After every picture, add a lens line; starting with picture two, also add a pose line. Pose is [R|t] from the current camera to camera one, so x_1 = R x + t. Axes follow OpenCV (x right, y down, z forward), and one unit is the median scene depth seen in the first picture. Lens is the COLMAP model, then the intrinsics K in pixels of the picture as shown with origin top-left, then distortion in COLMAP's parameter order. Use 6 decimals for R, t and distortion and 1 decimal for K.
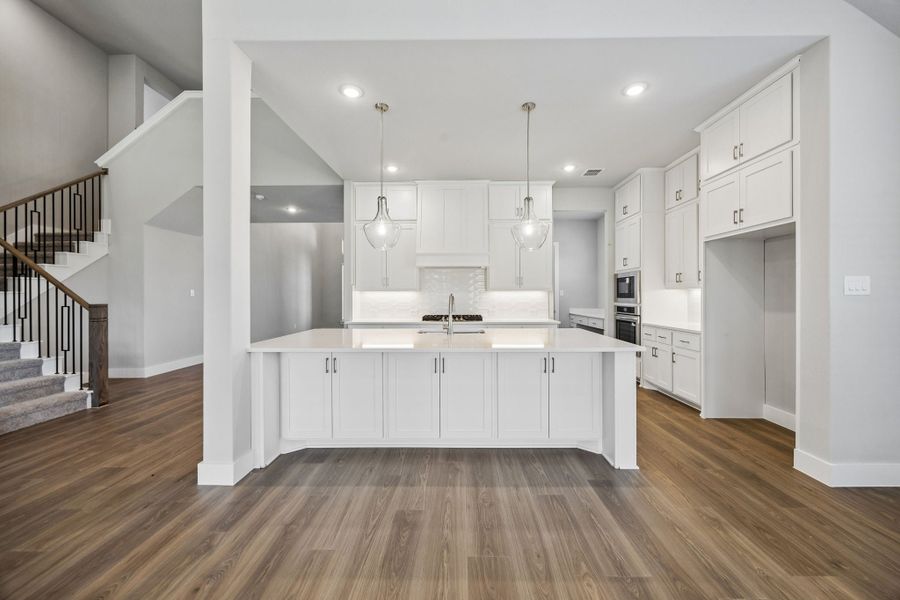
lens RADIAL K [[346.5, 0, 450.4], [0, 346.5, 296.9], [0, 0, 1]] dist [-0.001402, 0.000131]
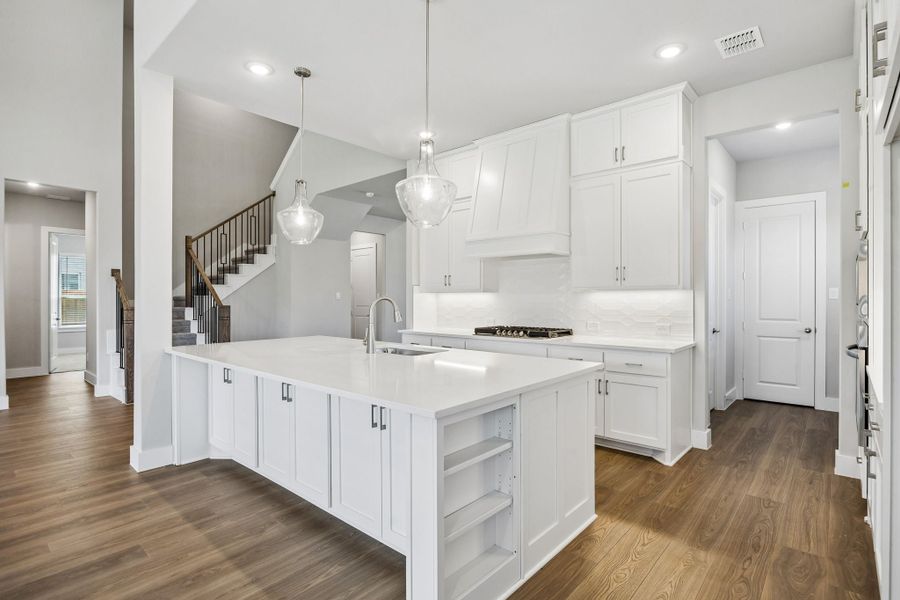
lens RADIAL K [[436.3, 0, 449.6], [0, 436.3, 302.2], [0, 0, 1]] dist [-0.005263, -0.001237]
pose [[0.762886, 0.007089, -0.646494, 0.467276], [-0.001044, 0.999952, 0.009733, -0.005912], [0.646532, -0.006750, 0.762857, 0.269918]]
